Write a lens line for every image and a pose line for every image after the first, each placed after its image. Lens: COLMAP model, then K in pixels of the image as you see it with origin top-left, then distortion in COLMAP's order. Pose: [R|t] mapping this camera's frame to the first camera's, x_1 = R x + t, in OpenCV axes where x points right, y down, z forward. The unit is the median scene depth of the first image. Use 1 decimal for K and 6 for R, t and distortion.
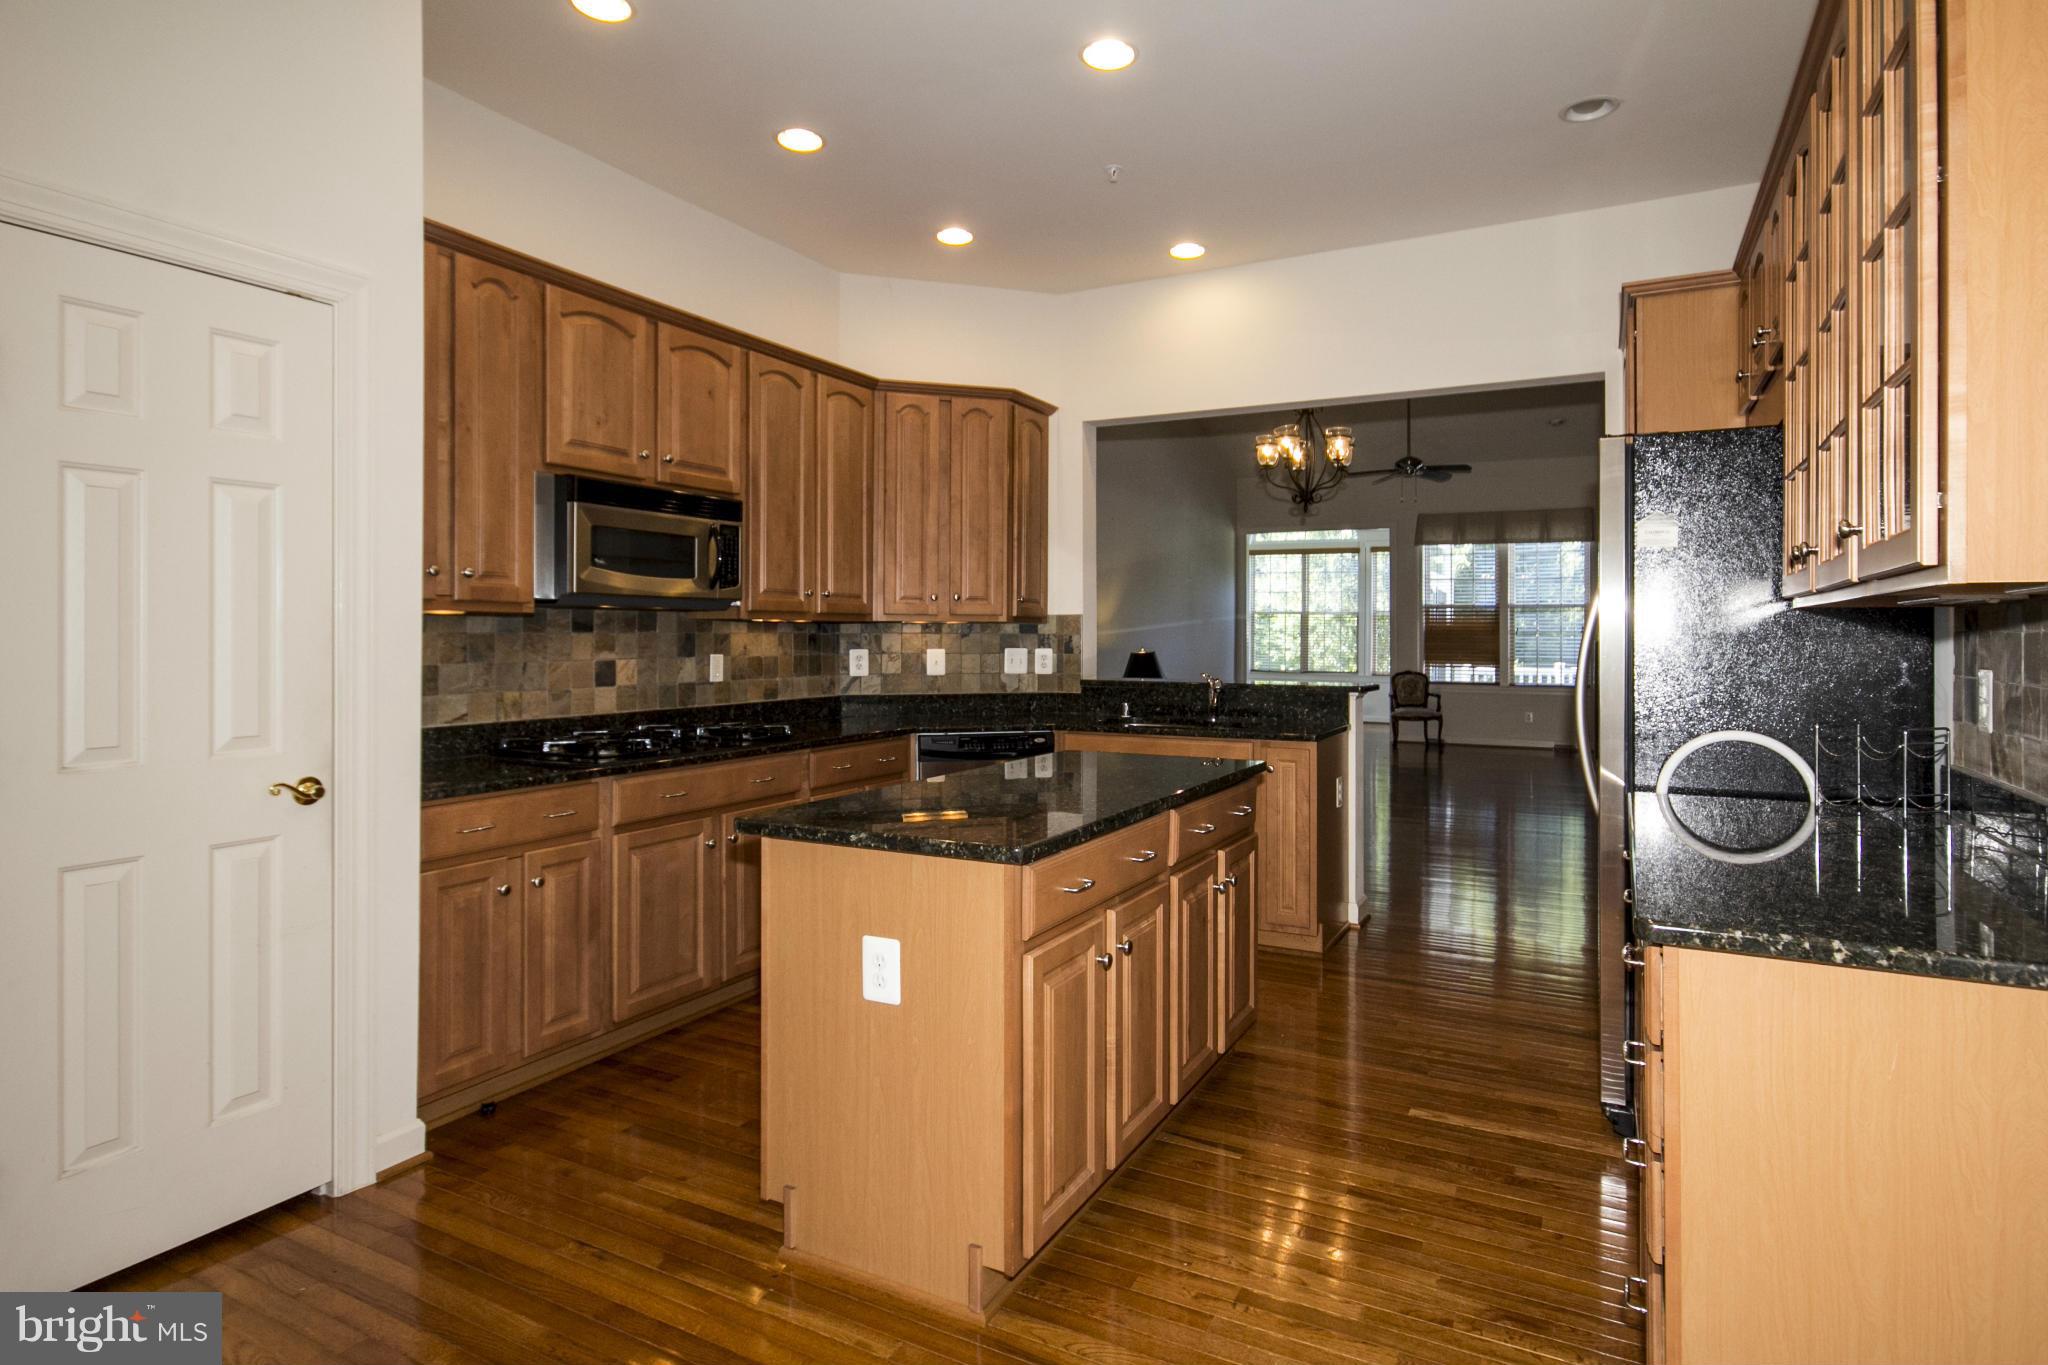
lens RADIAL K [[1102.6, 0, 1035.1], [0, 1102.6, 609.0], [0, 0, 1]] dist [-0.010516, 0.004309]
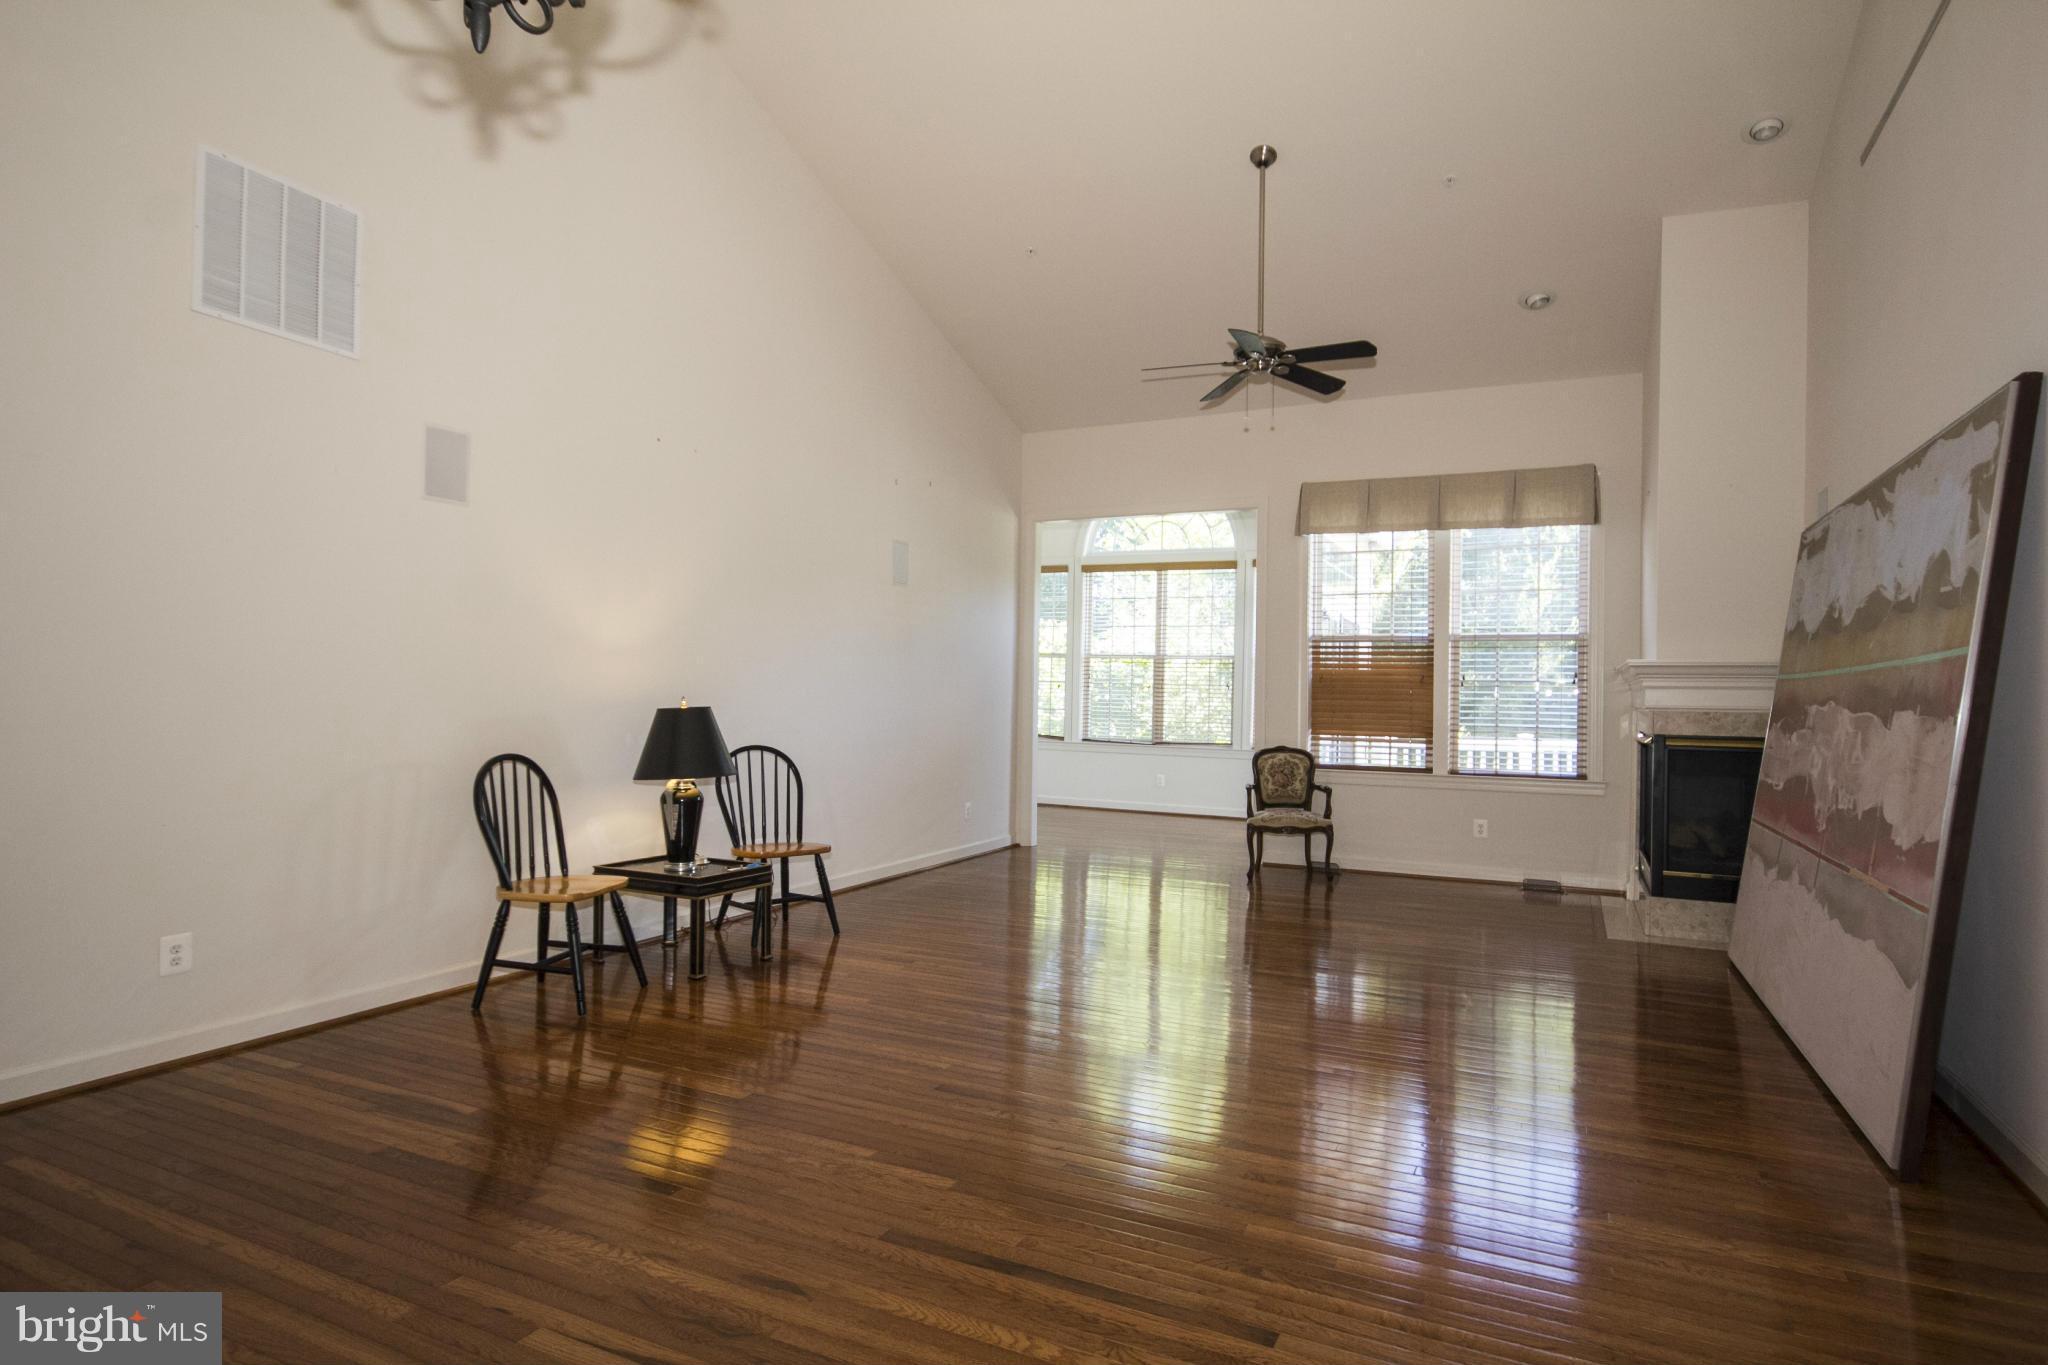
lens RADIAL K [[1102.6, 0, 1027.4], [0, 1102.6, 679.3], [0, 0, 1]] dist [-0.010516, 0.004309]
pose [[0.999432, 0.010411, 0.032039, 0.479991], [-0.010735, 0.999893, 0.009959, 0.040644], [-0.031932, -0.010297, 0.999437, 1.081409]]
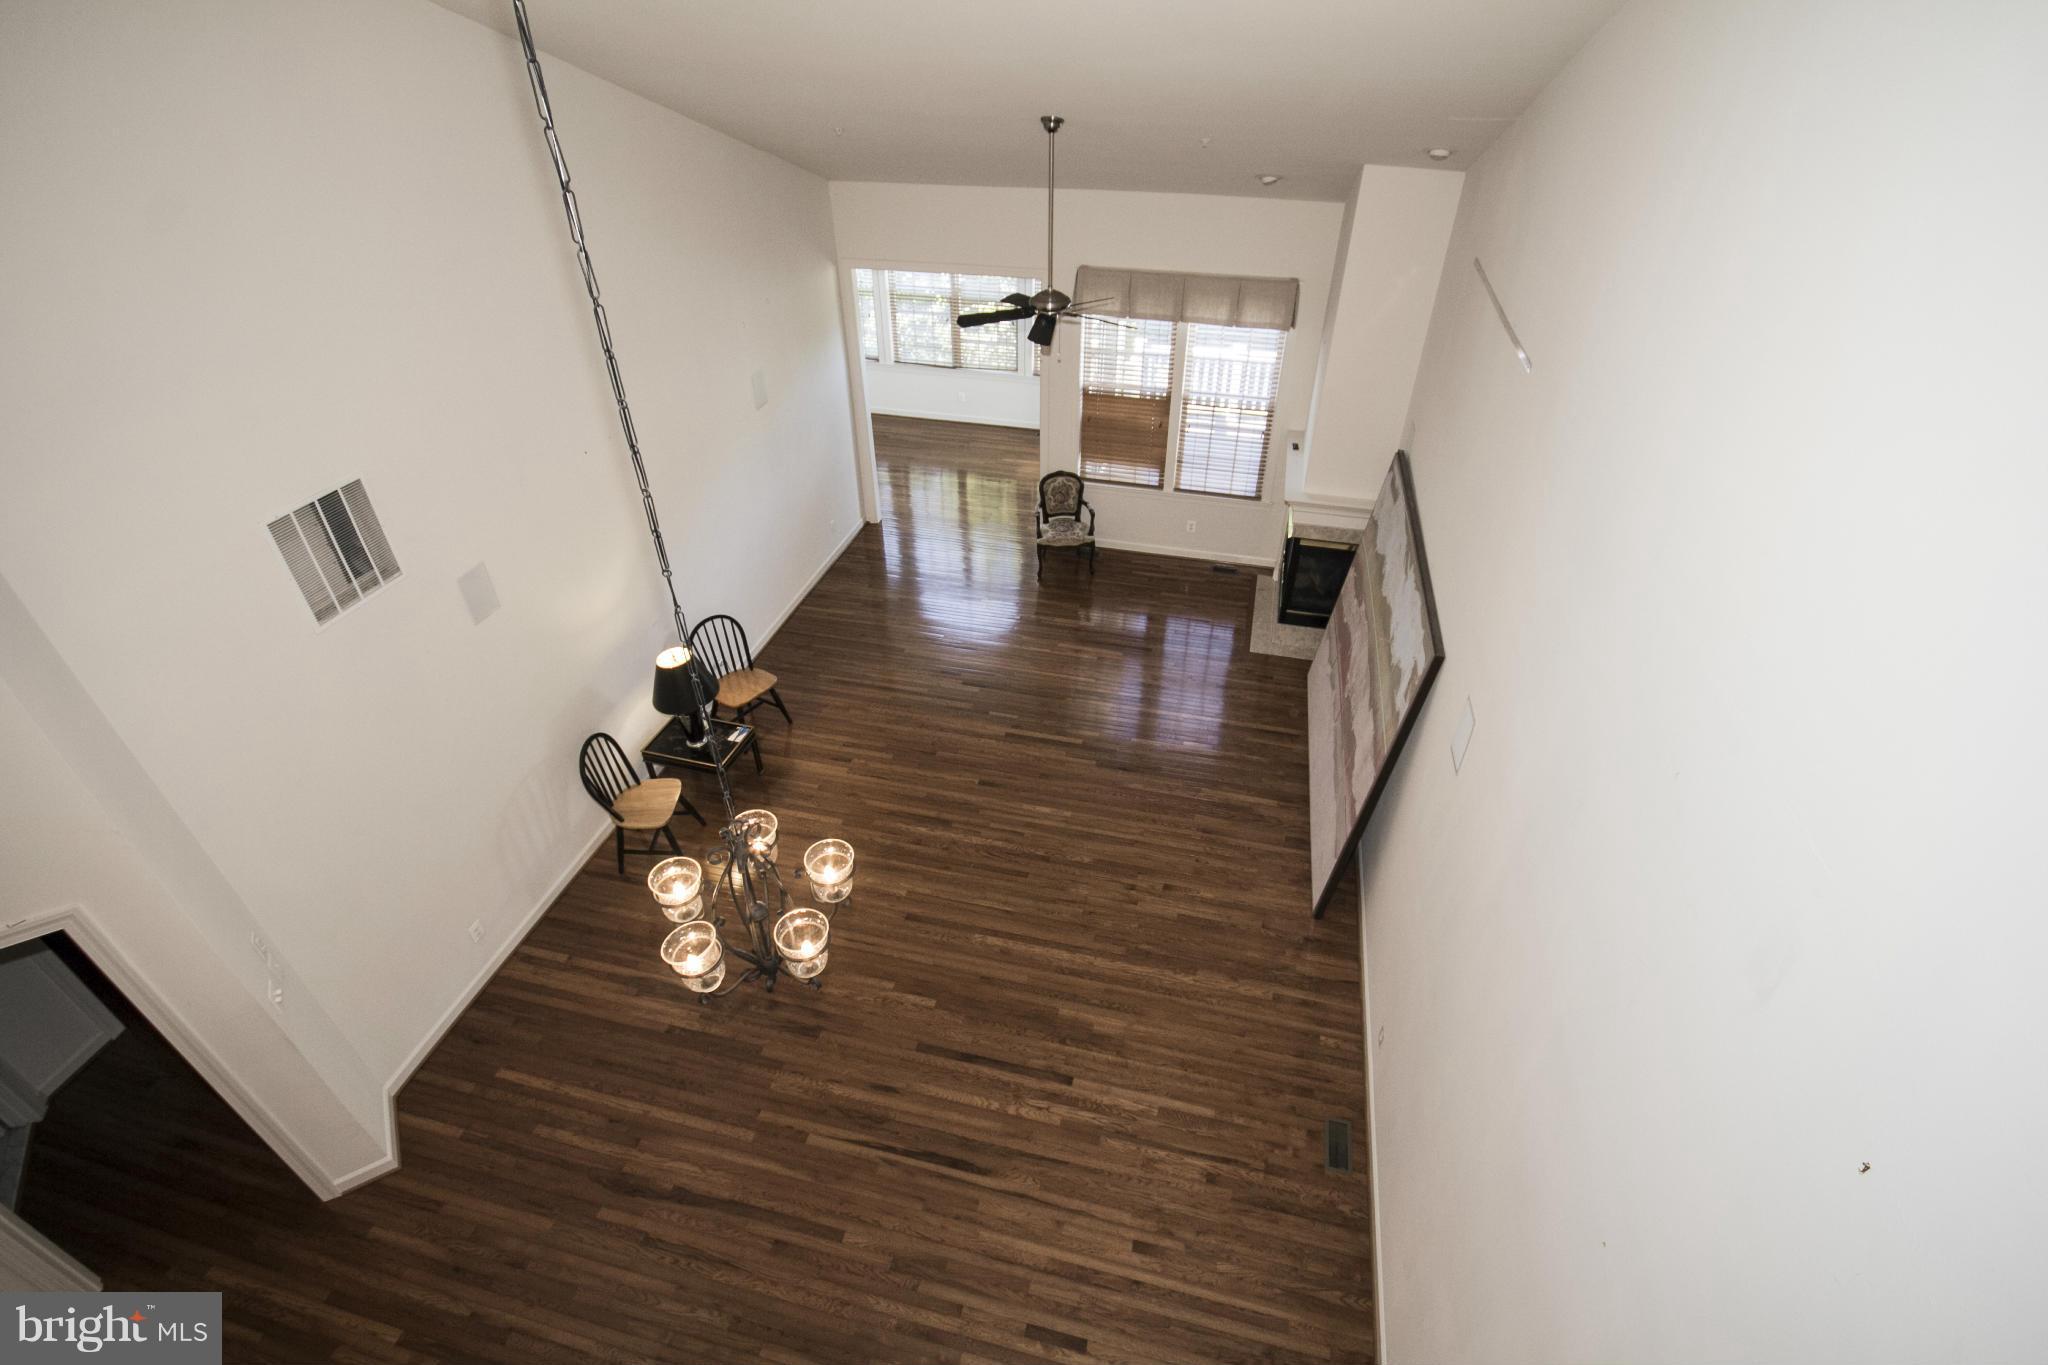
lens RADIAL K [[955.6, 0, 1030.0], [0, 955.6, 685.2], [0, 0, 1]] dist [-0.010213, -0.001866]
pose [[0.969742, -0.152319, 0.190784, 0.414698], [0.002263, 0.787059, 0.616874, -0.678424], [-0.244120, -0.597777, 0.763589, 0.971227]]
